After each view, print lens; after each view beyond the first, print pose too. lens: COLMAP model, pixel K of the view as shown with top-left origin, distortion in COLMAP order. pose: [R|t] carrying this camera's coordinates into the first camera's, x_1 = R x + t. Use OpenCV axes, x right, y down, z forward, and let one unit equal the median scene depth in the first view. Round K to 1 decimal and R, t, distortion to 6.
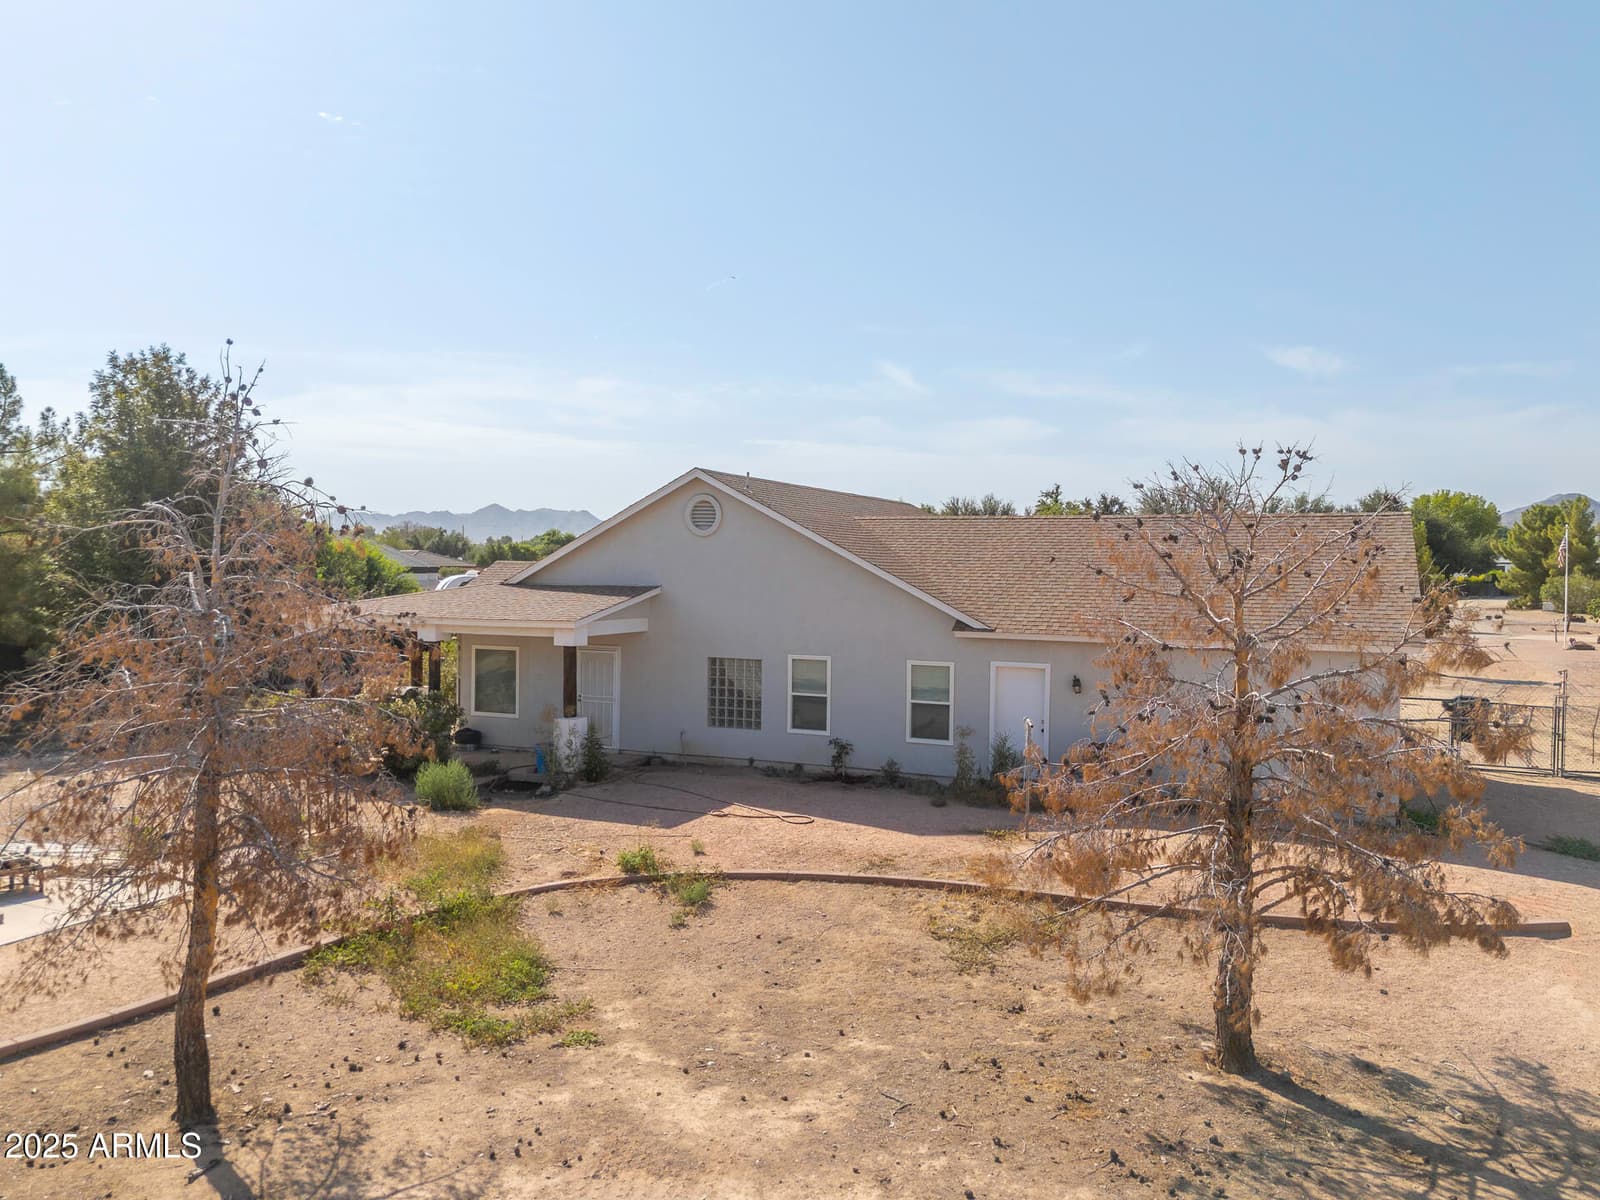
lens RADIAL K [[1182.5, 0, 800.9], [0, 1182.5, 590.7], [0, 0, 1]] dist [0.069684, -0.064126]
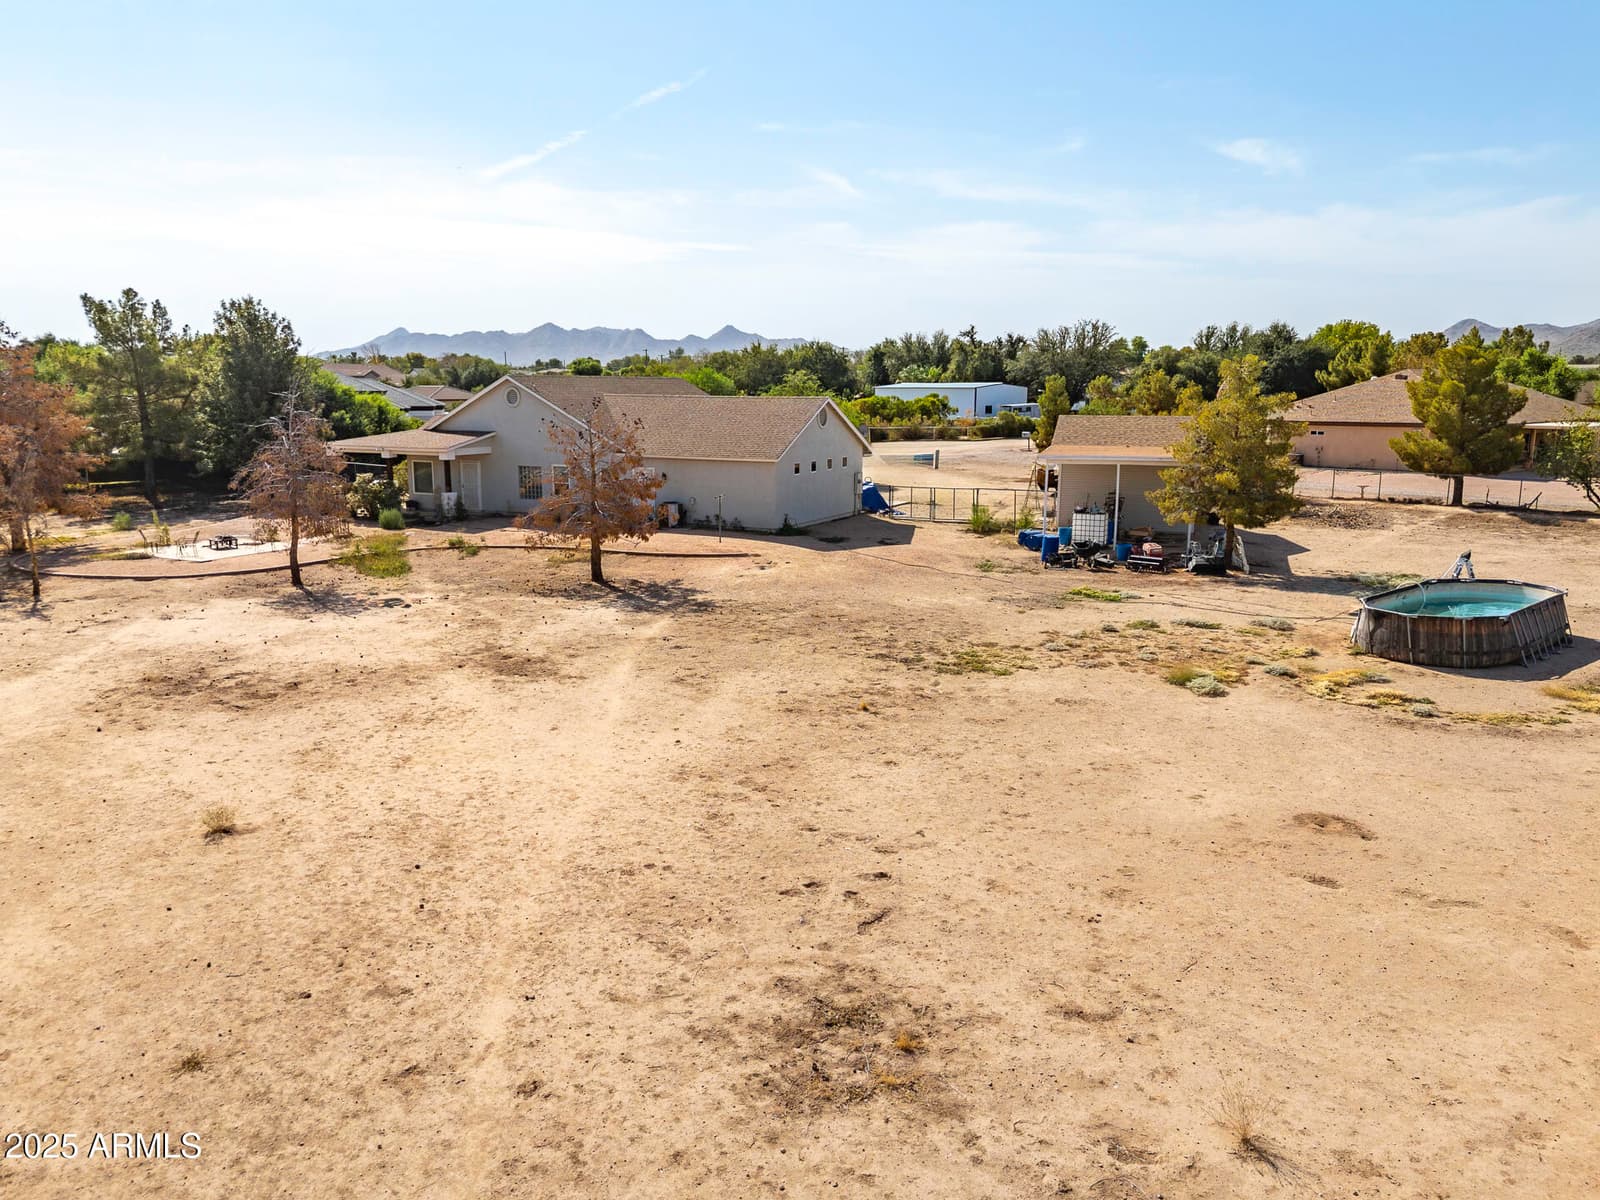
lens RADIAL K [[1182.5, 0, 802.7], [0, 1182.5, 598.6], [0, 0, 1]] dist [0.069684, -0.064126]
pose [[0.998782, 0.001159, -0.049330, 0.785558], [0.006622, 0.987533, 0.157275, -0.058205], [0.048897, -0.157410, 0.986322, -1.630255]]
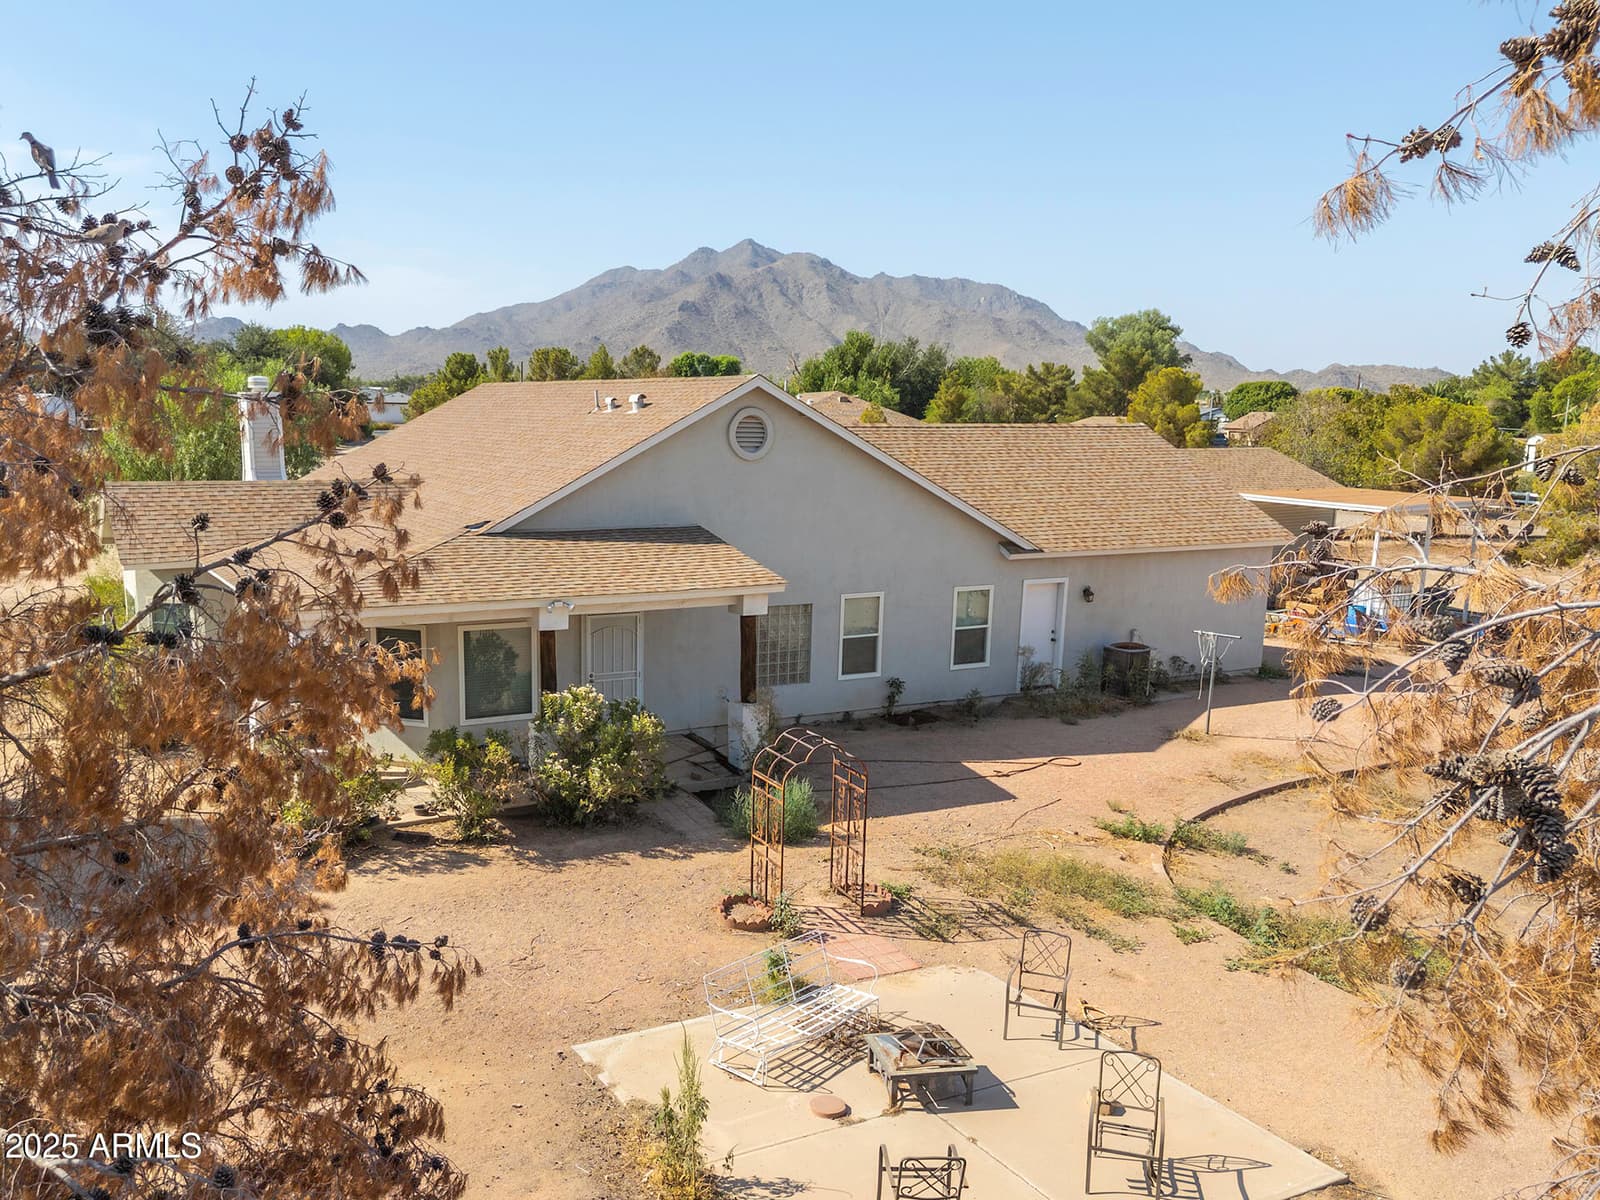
lens RADIAL K [[1349.8, 0, 685.0], [0, 1349.8, 698.9], [0, 0, 1]] dist [0.060360, -0.033667]
pose [[0.631709, -0.166577, 0.757097, -1.236773], [0.012791, 0.978747, 0.204672, -0.112077], [-0.775100, -0.119609, 0.620414, 0.637869]]
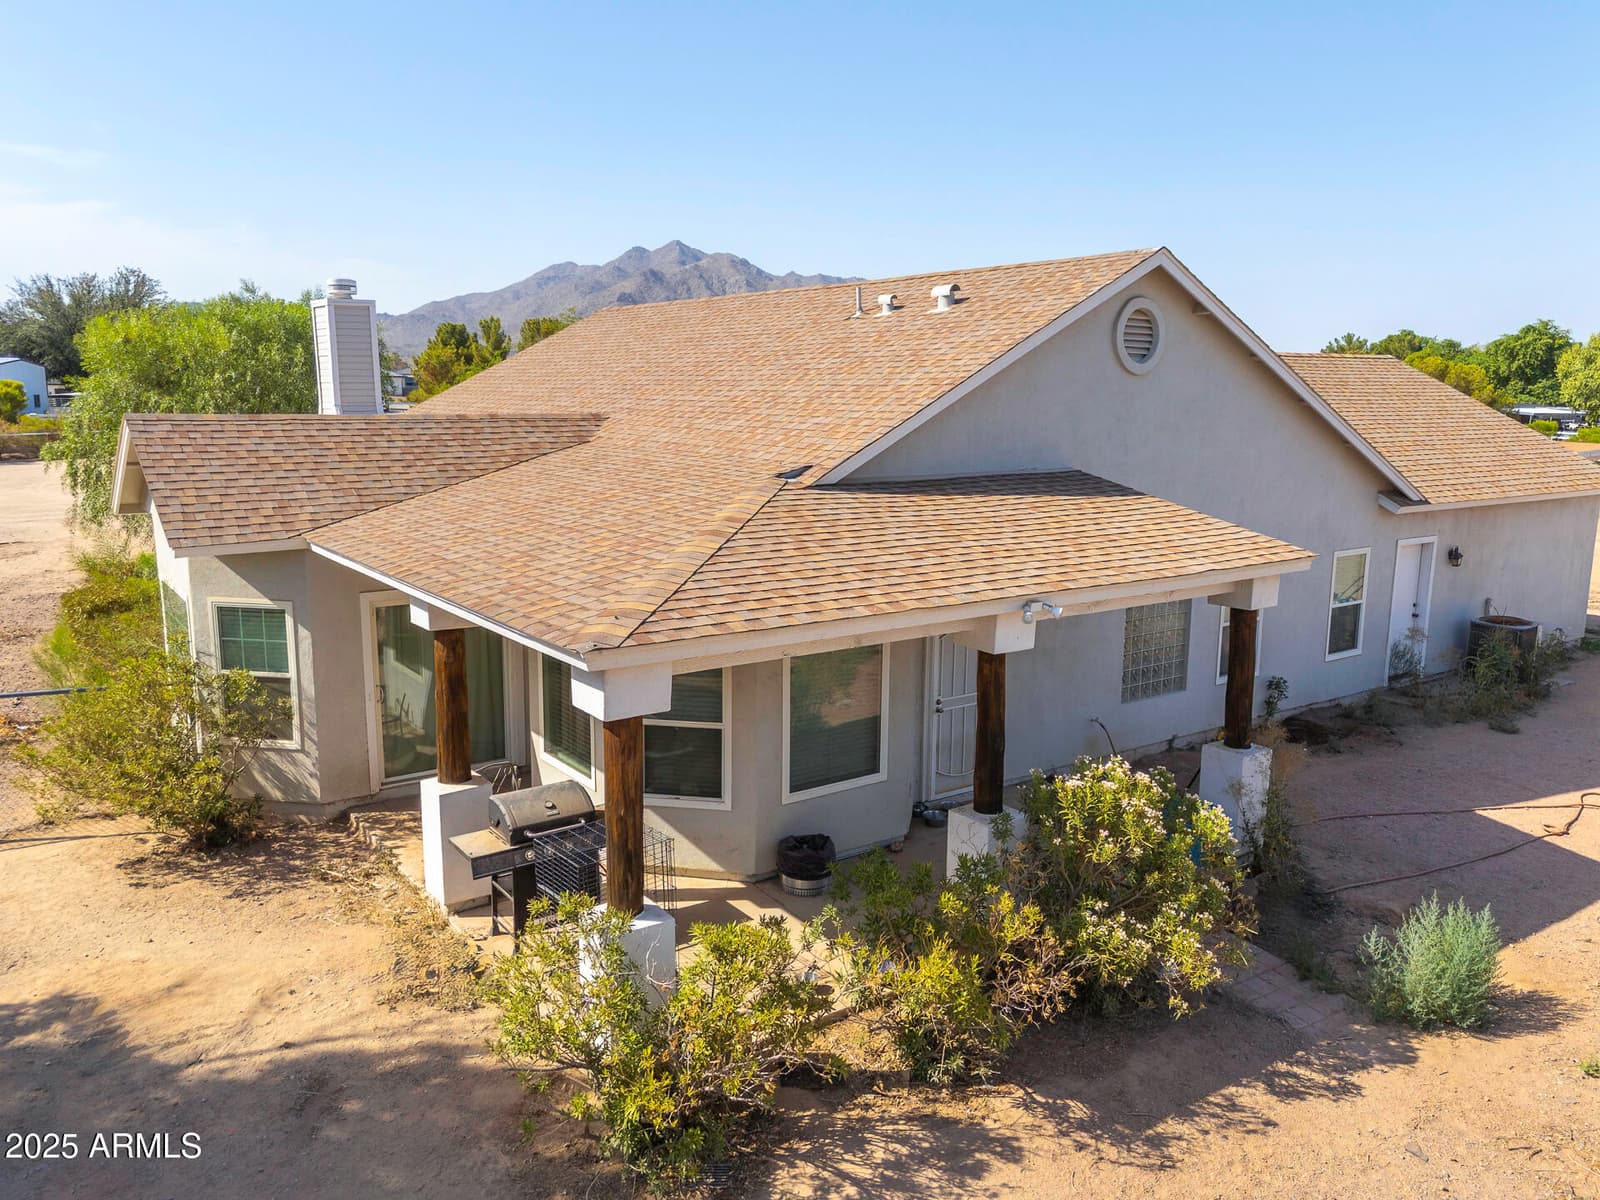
lens RADIAL K [[1182.5, 0, 793.8], [0, 1182.5, 601.2], [0, 0, 1]] dist [0.069684, -0.064126]
pose [[0.517306, -0.156514, 0.841367, -0.960322], [0.014272, 0.984575, 0.174380, -0.060621], [-0.855682, -0.078200, 0.511560, 1.232456]]
